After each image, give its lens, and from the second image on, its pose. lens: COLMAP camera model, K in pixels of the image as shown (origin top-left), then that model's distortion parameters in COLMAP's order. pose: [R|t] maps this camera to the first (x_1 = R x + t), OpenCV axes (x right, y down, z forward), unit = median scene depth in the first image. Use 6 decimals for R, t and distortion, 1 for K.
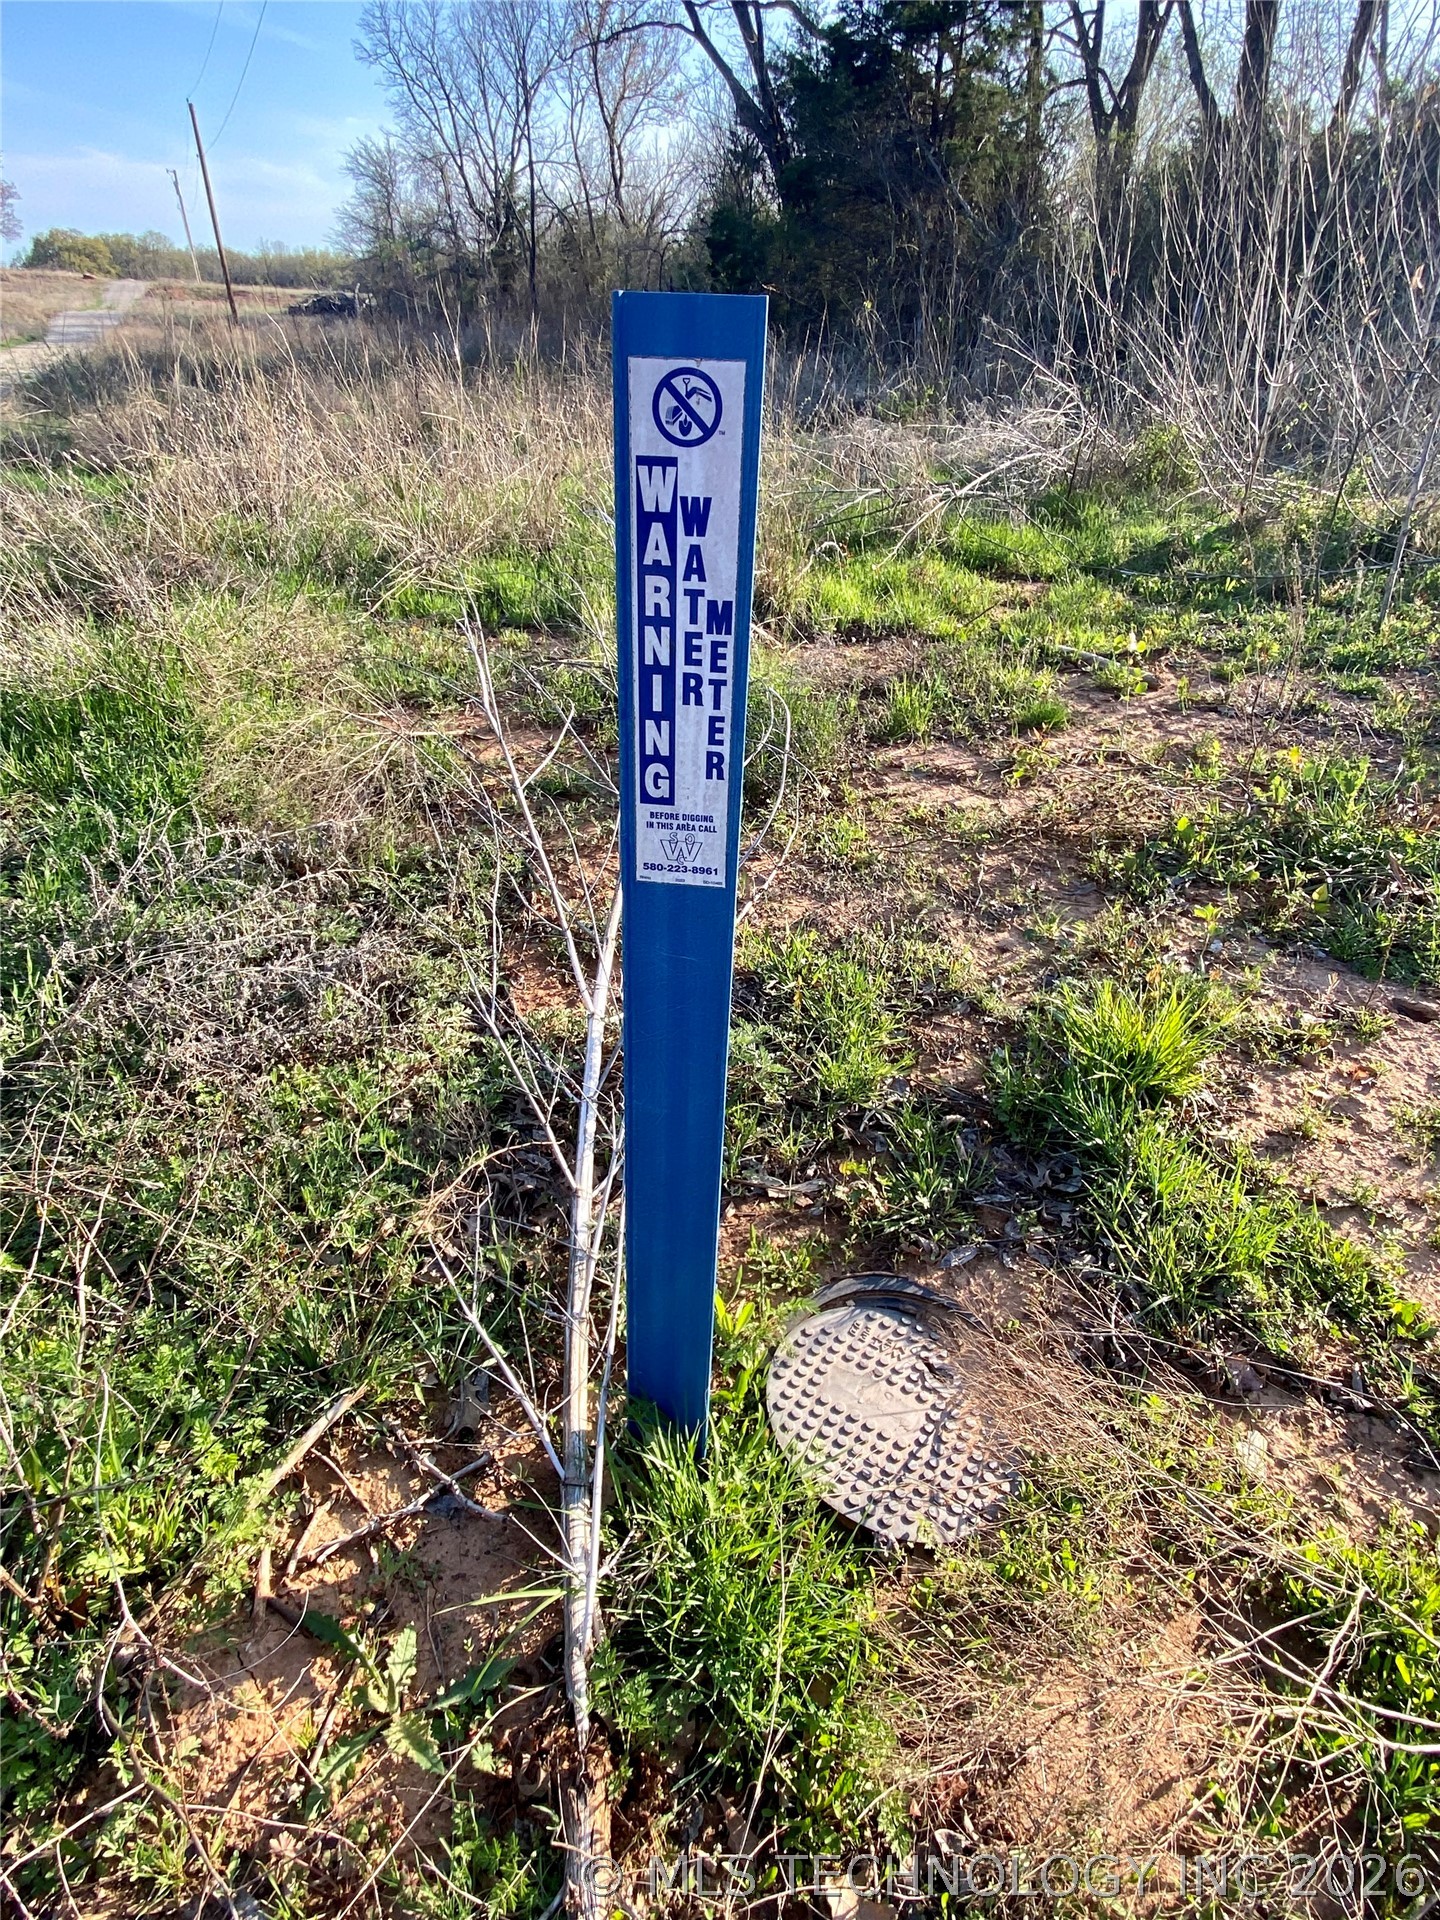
lens RADIAL K [[964.2, 0, 719.0], [0, 964.2, 954.3], [0, 0, 1]] dist [-0.016778, -0.000314]
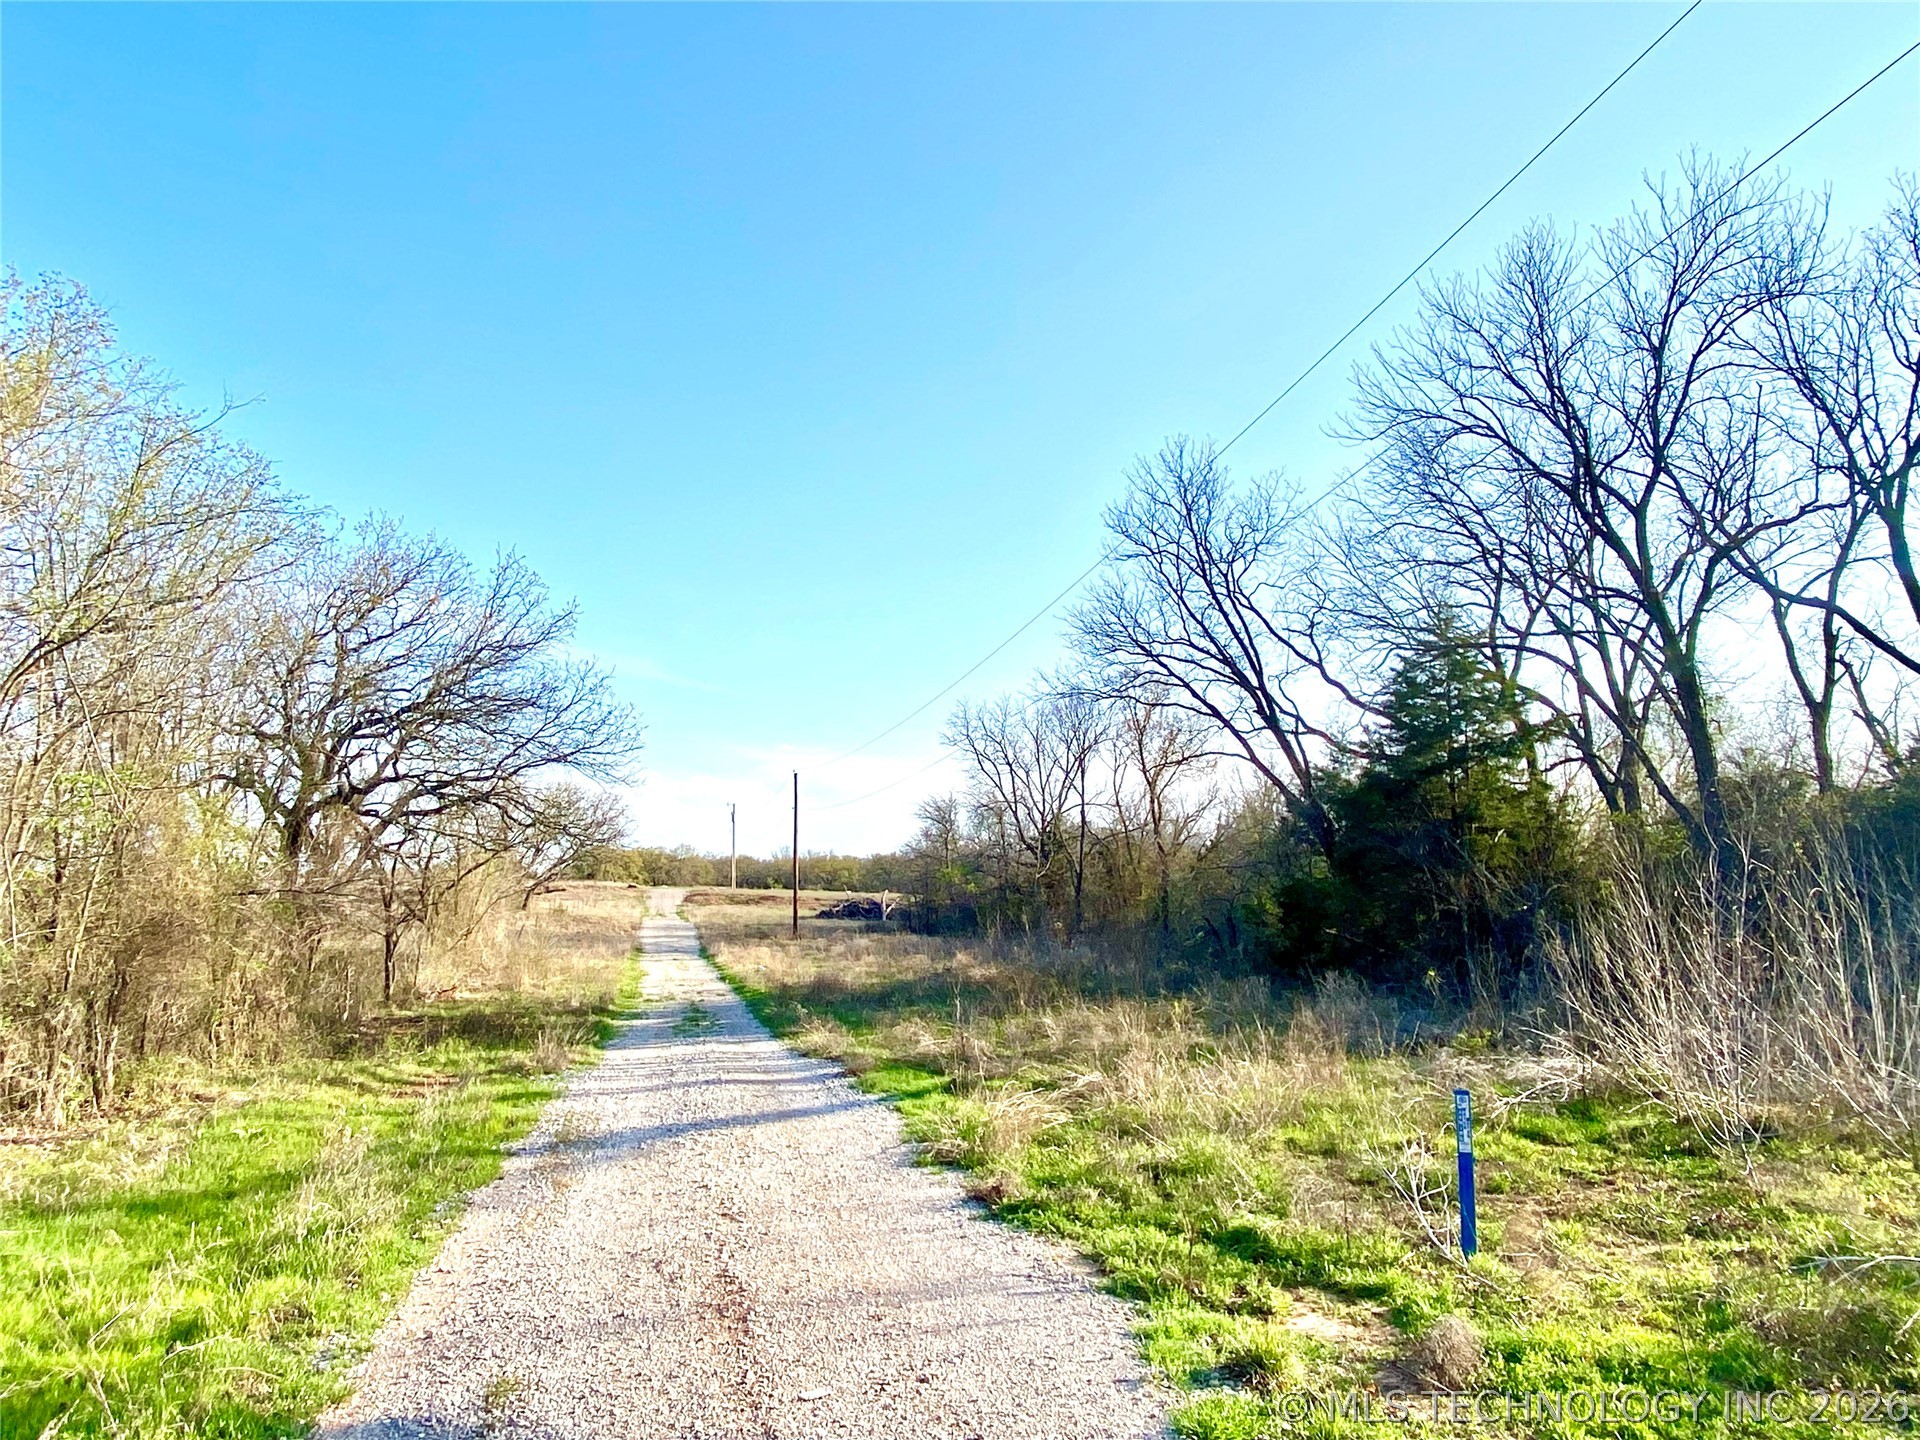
lens RADIAL K [[1237.8, 0, 965.9], [0, 1237.8, 717.9], [0, 0, 1]] dist [0.037597, -0.000163]
pose [[0.979205, -0.052796, -0.195883, -0.043542], [-0.091797, 0.745739, -0.659884, 0.104259], [0.180916, 0.664143, 0.725385, -0.226829]]
